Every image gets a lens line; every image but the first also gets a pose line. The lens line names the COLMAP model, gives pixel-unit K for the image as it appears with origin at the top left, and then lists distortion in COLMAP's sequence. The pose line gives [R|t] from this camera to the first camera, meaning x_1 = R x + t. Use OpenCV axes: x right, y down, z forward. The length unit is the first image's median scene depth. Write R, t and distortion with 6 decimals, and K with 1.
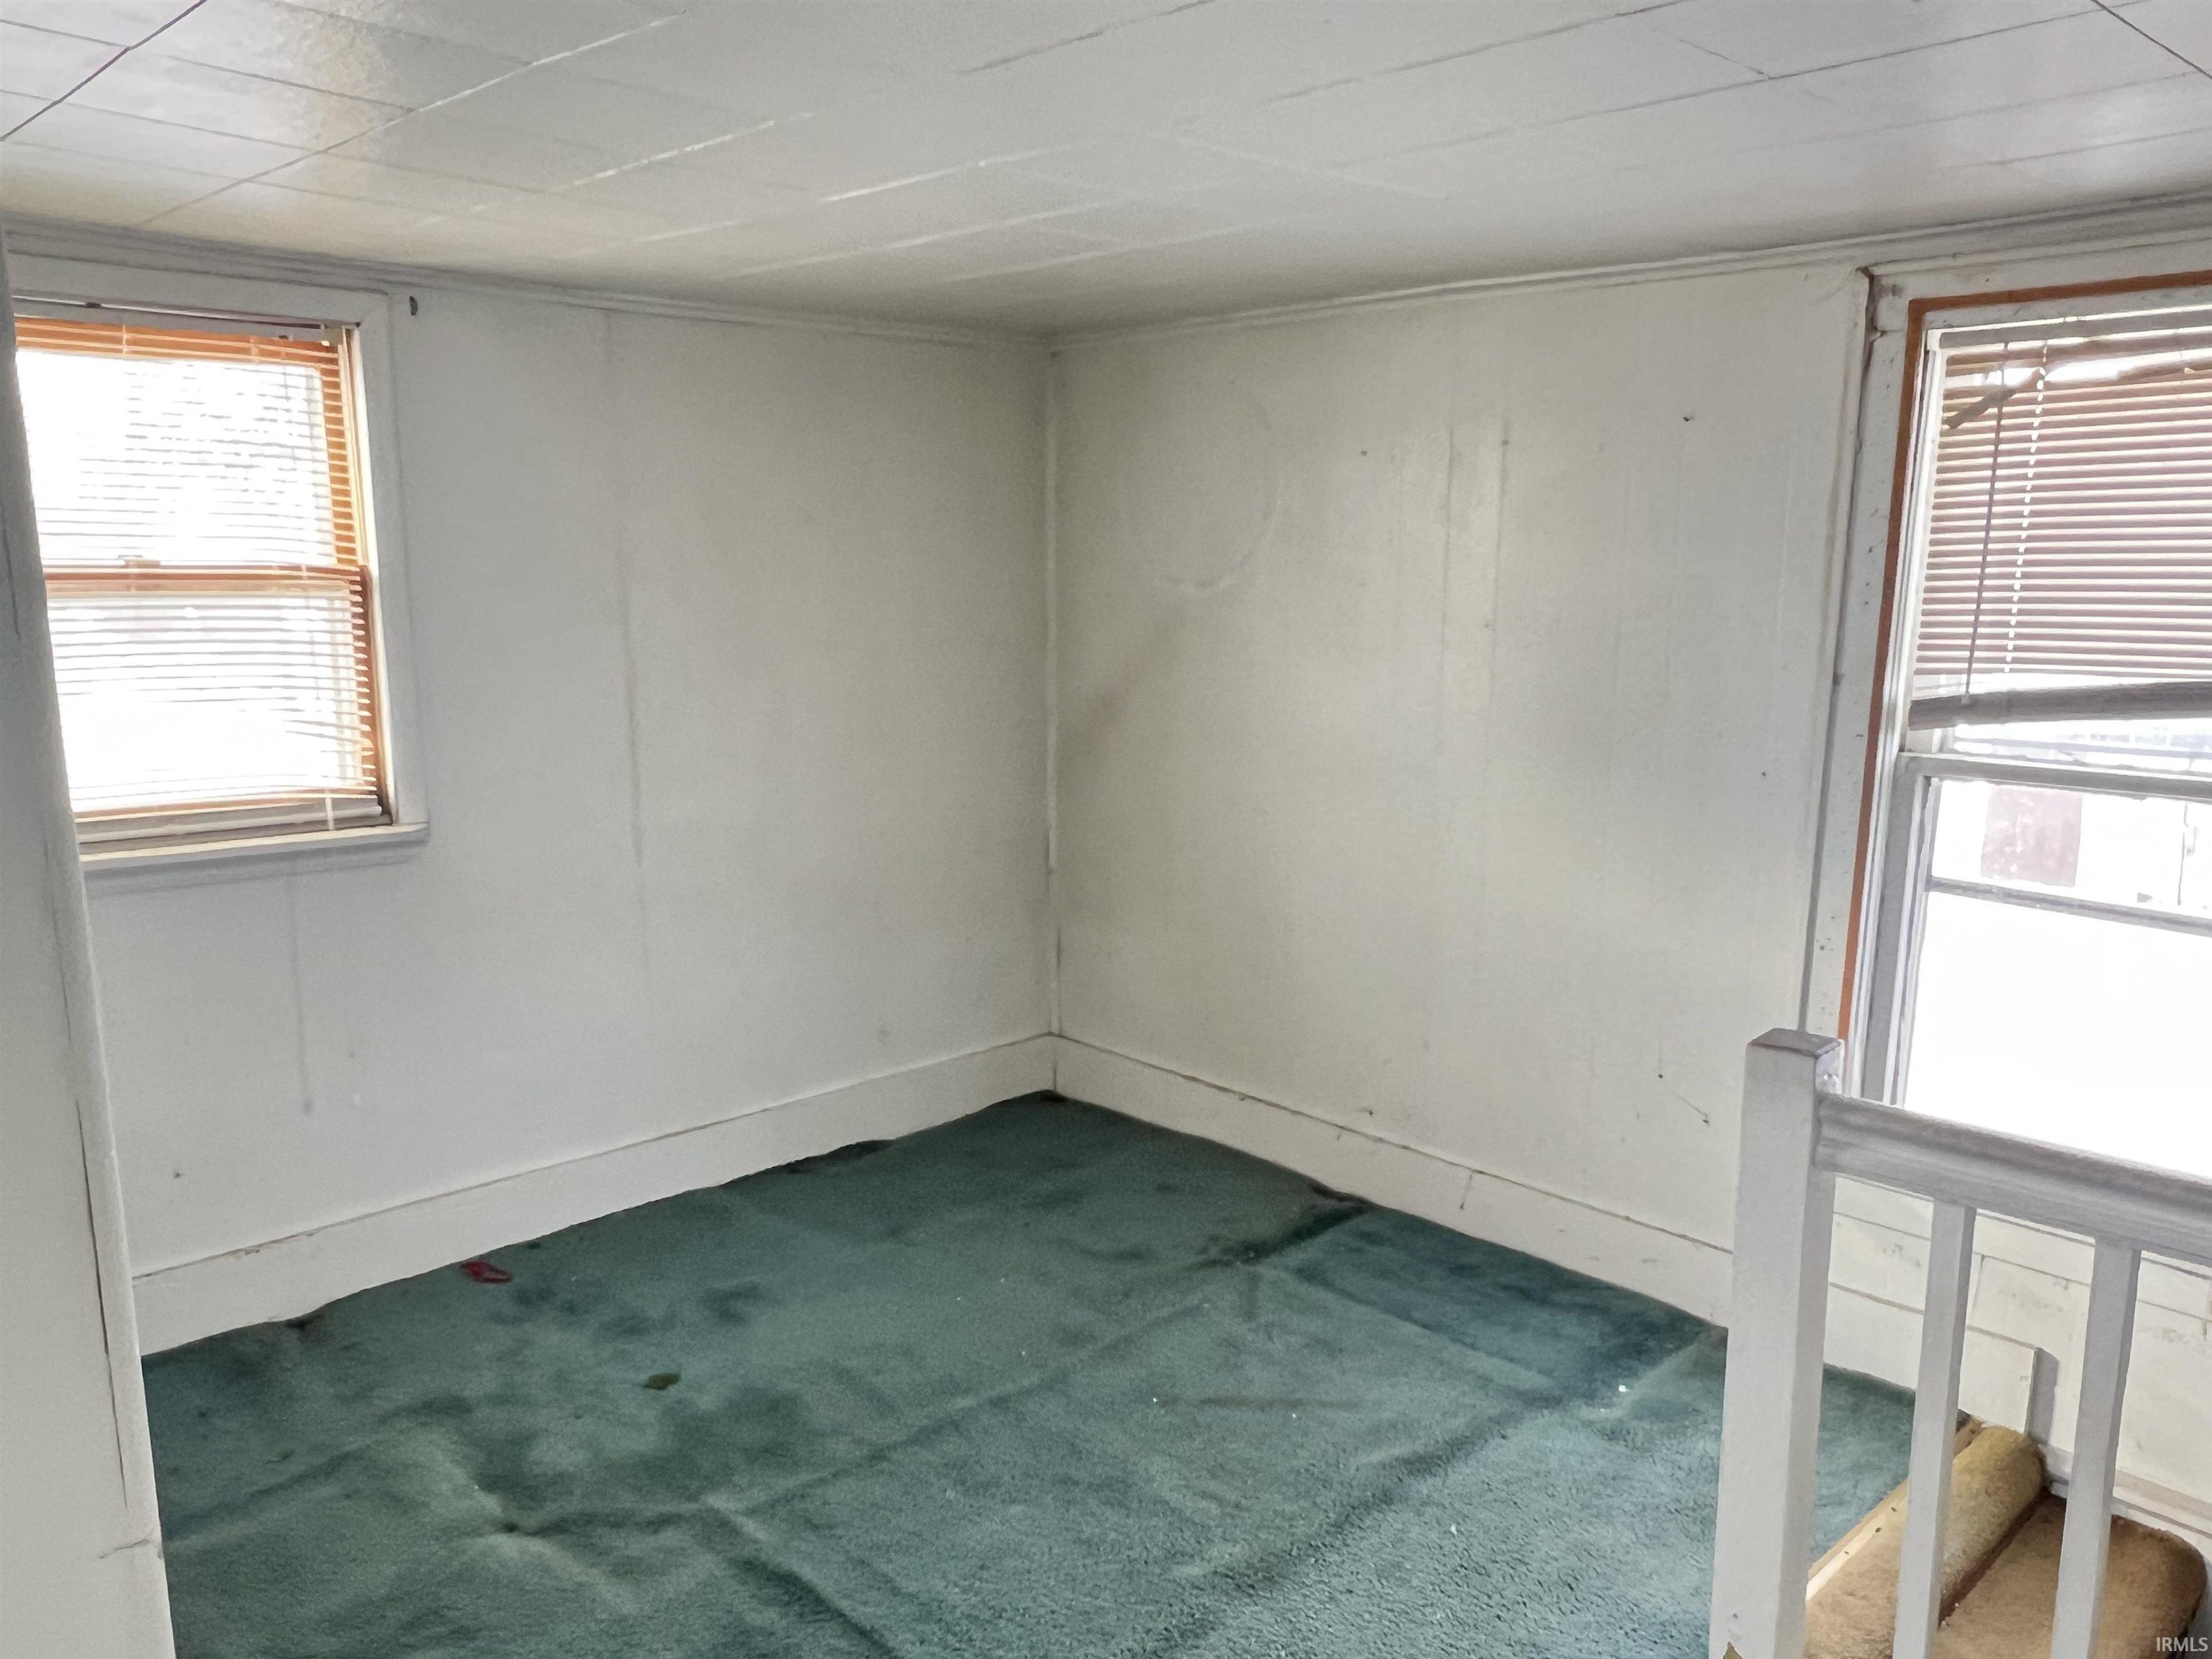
lens RADIAL K [[1691.6, 0, 1101.6], [0, 1691.6, 868.0], [0, 0, 1]] dist [-0.001108, -0.006959]
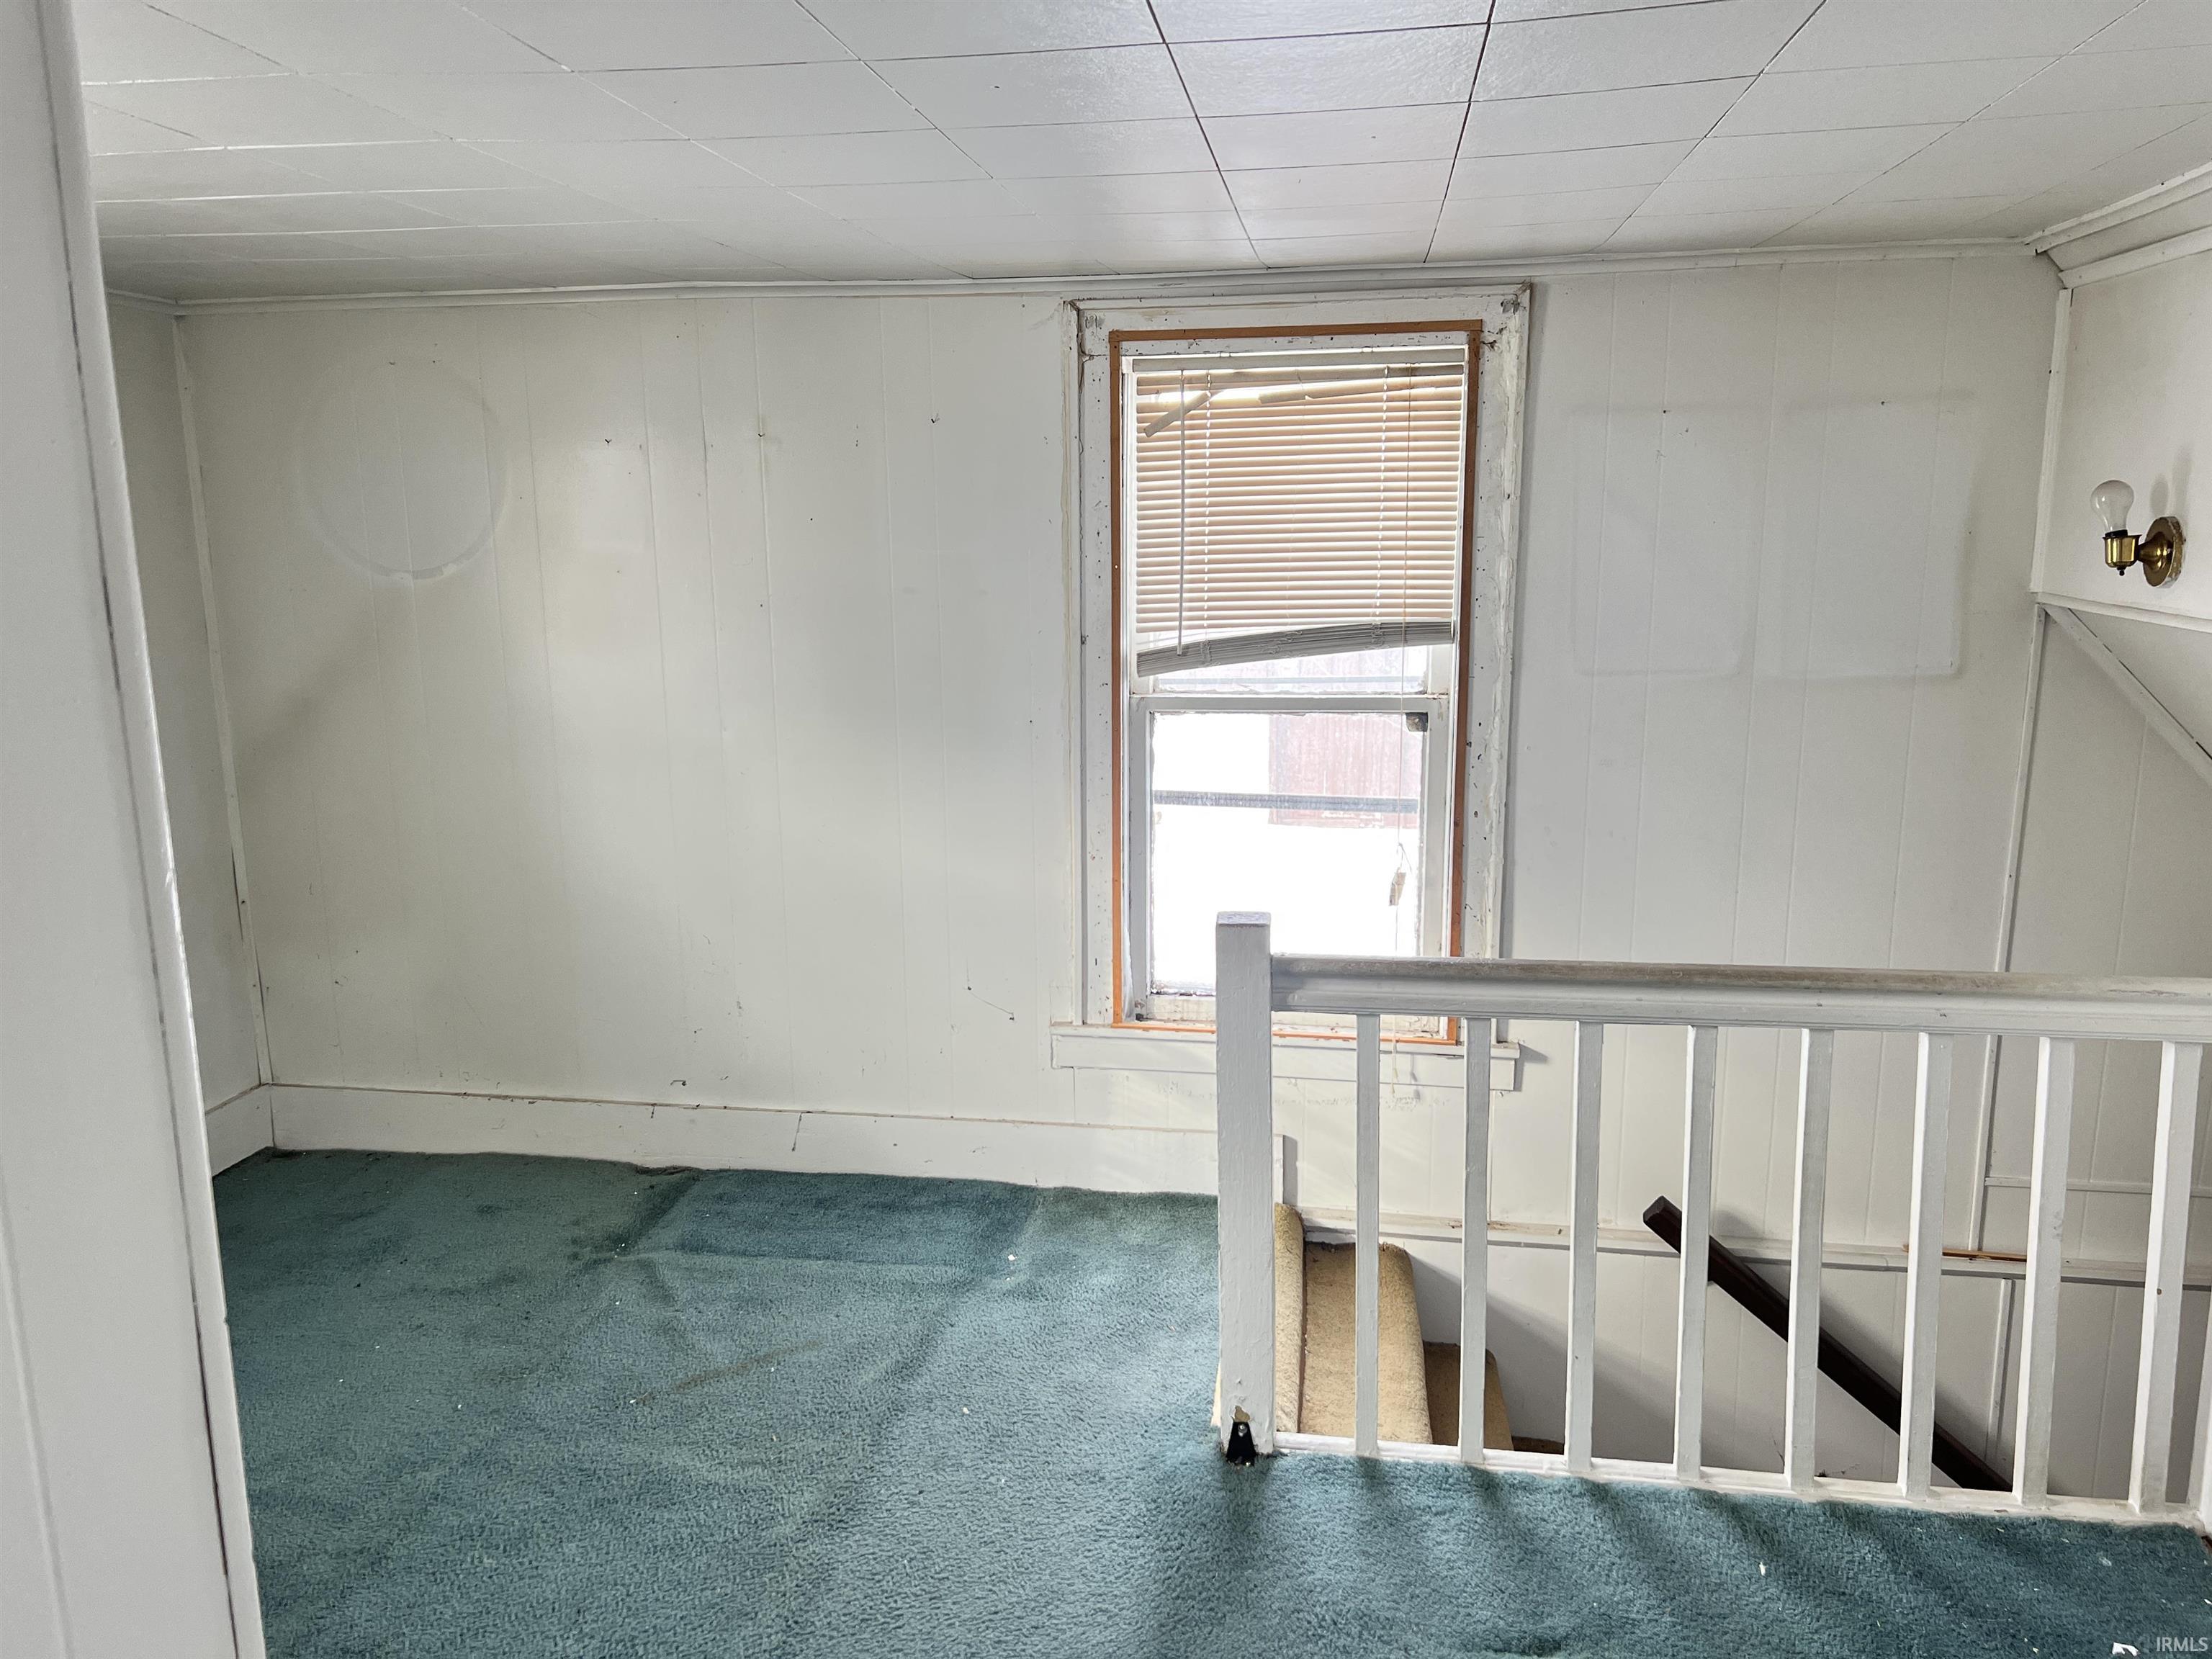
lens RADIAL K [[1655.4, 0, 1106.0], [0, 1655.4, 829.5], [0, 0, 1]] dist [0.130155, -0.286168]
pose [[0.783483, -0.121017, 0.609515, -0.310658], [0.125099, 0.991489, 0.036052, -0.016379], [-0.608690, 0.048003, 0.791954, 0.042779]]
